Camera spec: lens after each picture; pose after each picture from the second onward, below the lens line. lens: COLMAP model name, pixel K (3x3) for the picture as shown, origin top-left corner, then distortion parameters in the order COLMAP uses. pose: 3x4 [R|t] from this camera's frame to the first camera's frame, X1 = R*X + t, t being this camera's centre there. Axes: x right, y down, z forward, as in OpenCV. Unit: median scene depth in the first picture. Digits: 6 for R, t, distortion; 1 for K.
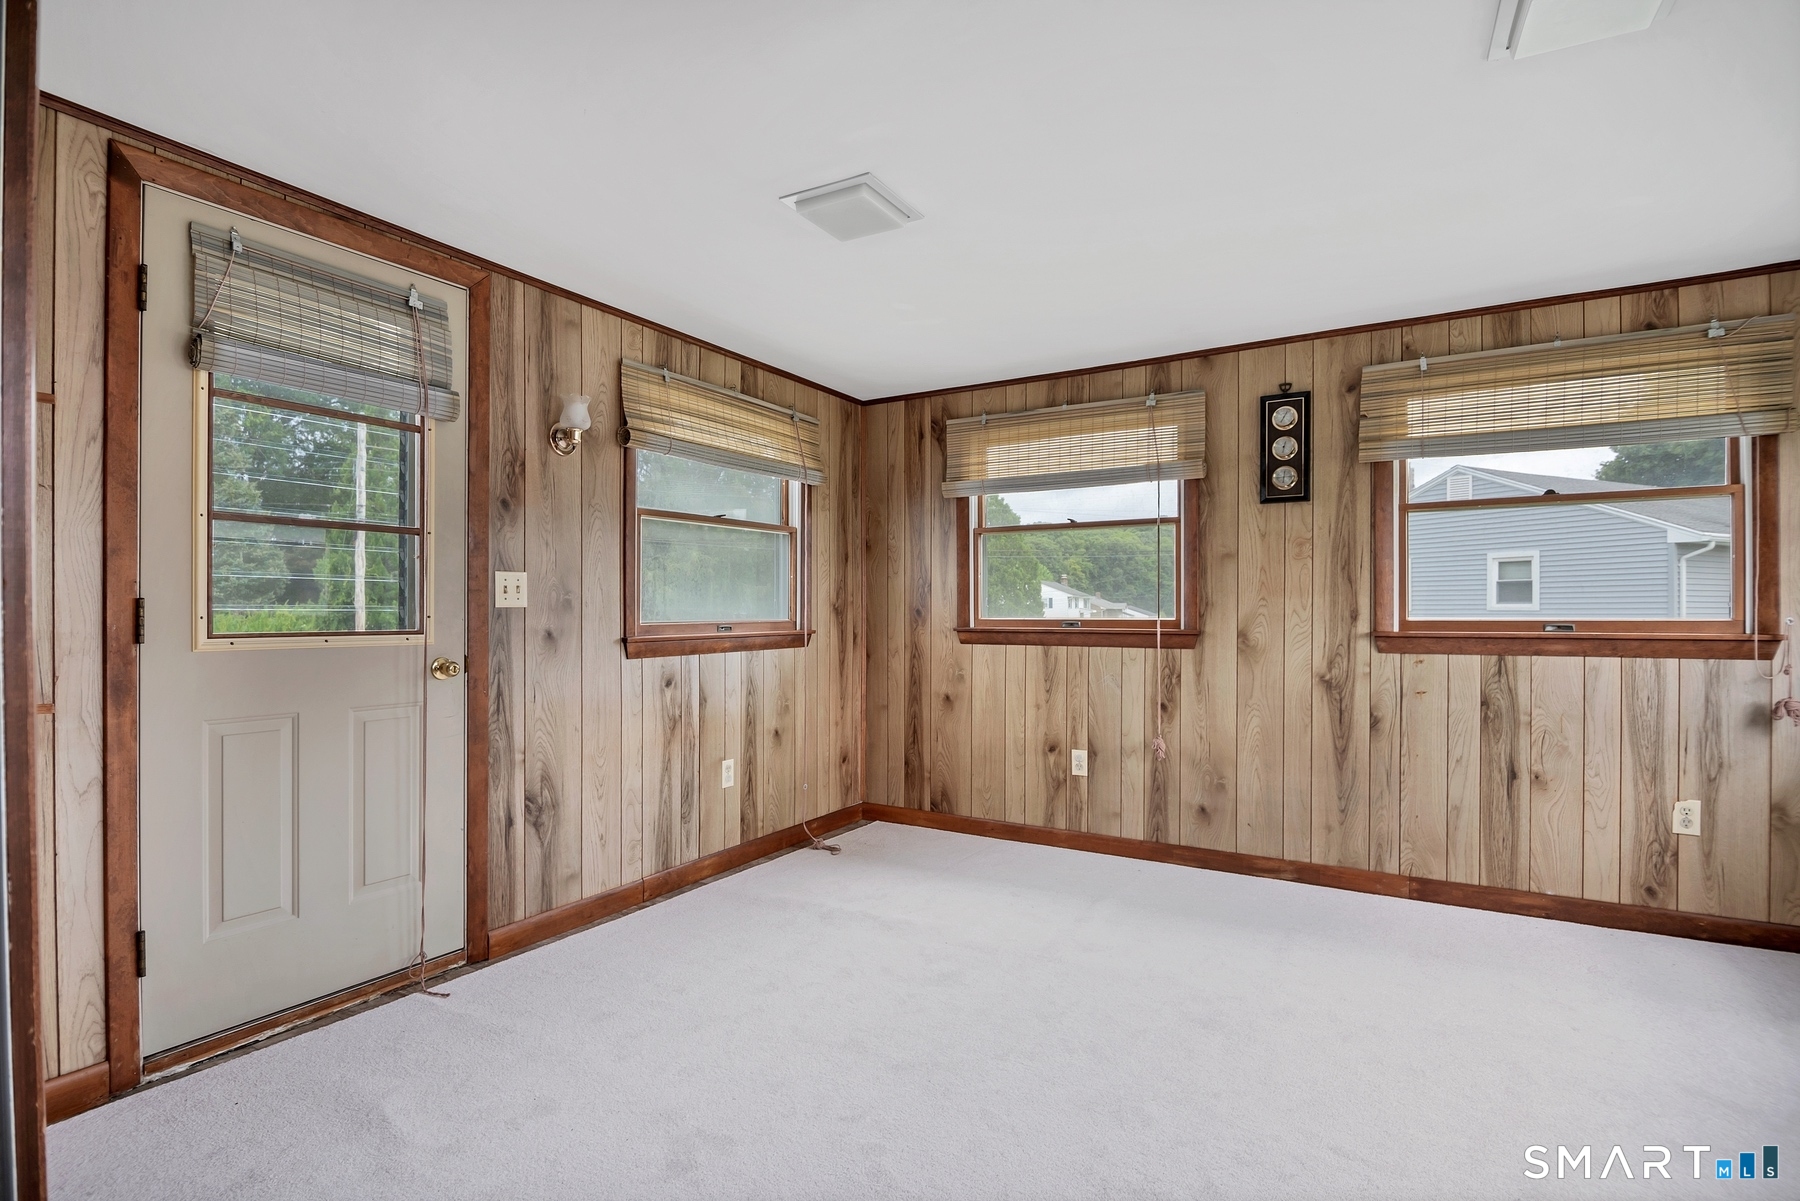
lens RADIAL K [[890.7, 0, 900.6], [0, 890.7, 608.3], [0, 0, 1]] dist [-0.002765, -0.008090]
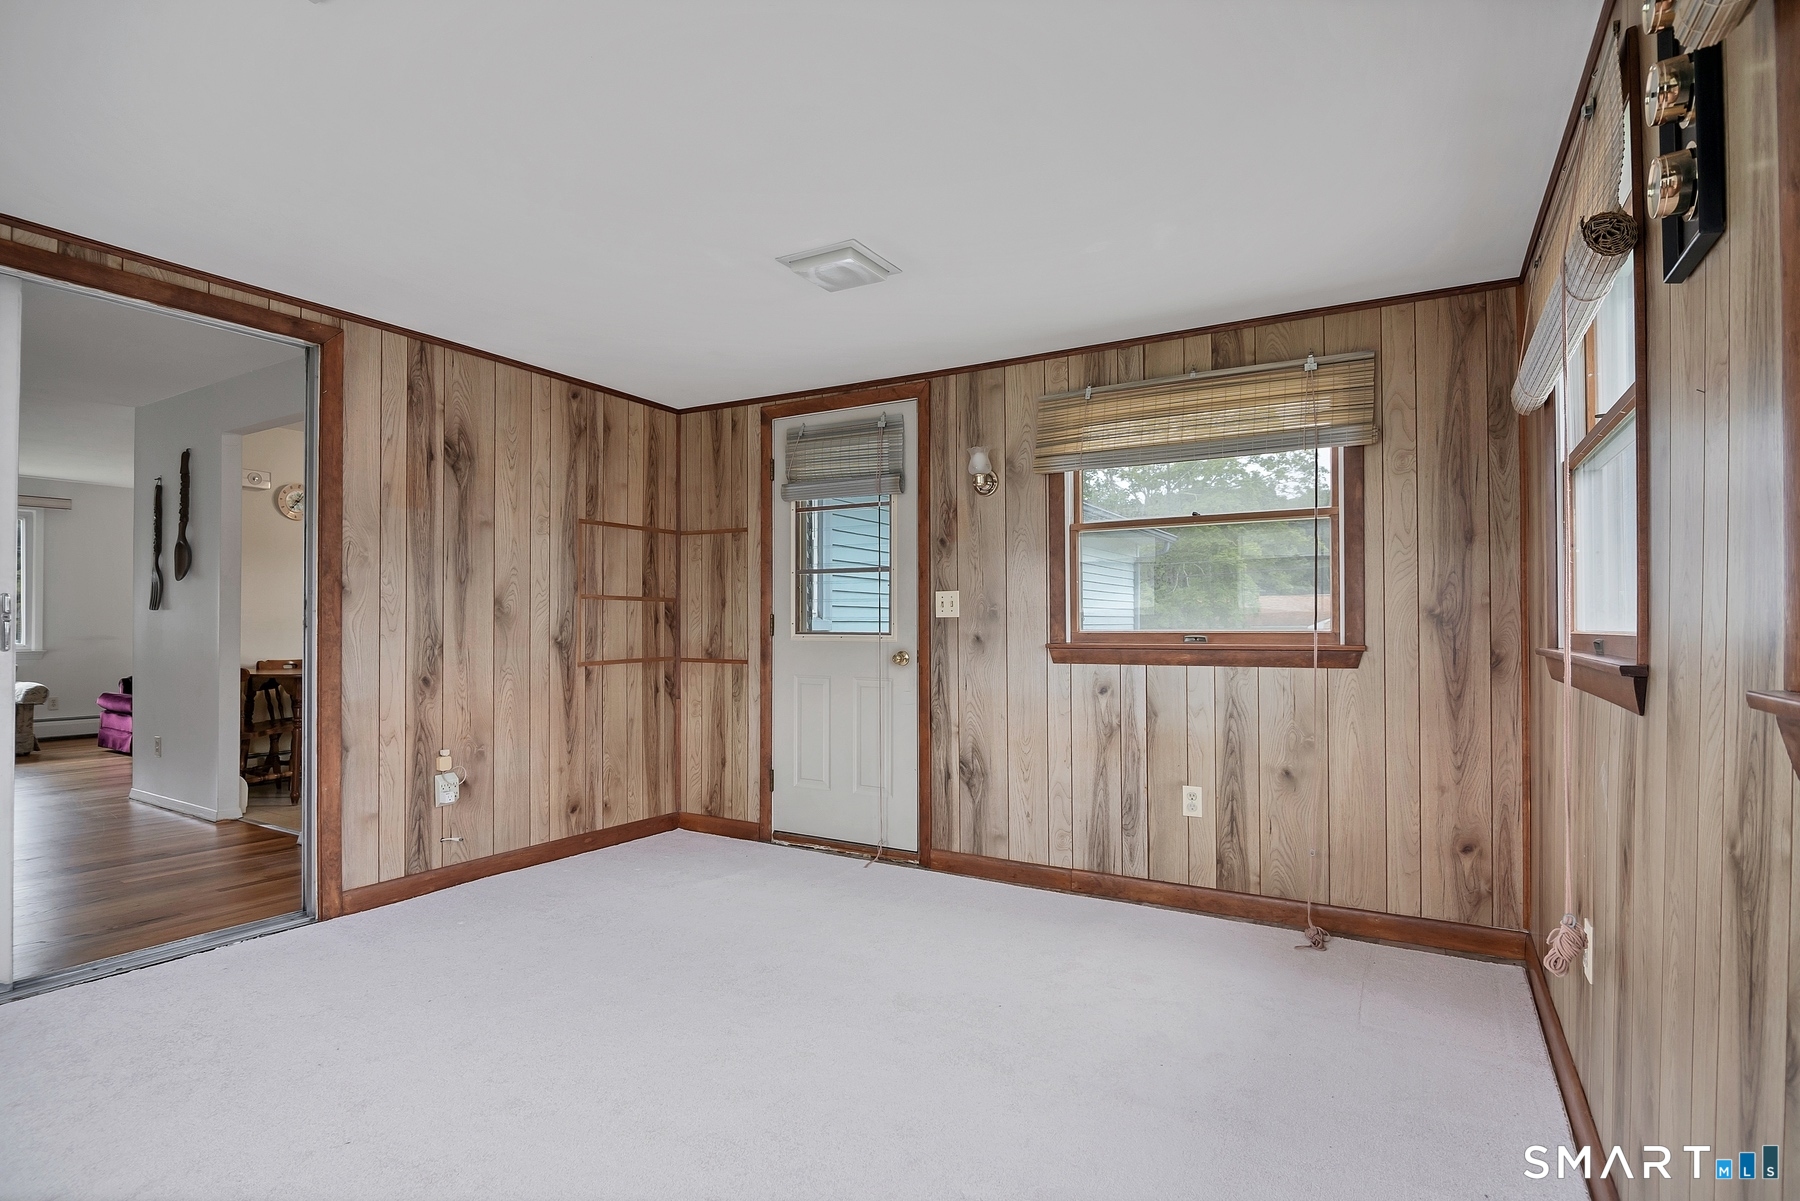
lens RADIAL K [[890.7, 0, 902.7], [0, 890.7, 611.3], [0, 0, 1]] dist [-0.002765, -0.008090]
pose [[0.002640, -0.007970, -0.999965, 0.839384], [0.004842, 0.999957, -0.007957, 0.000155], [0.999985, -0.004820, 0.002678, 0.844941]]
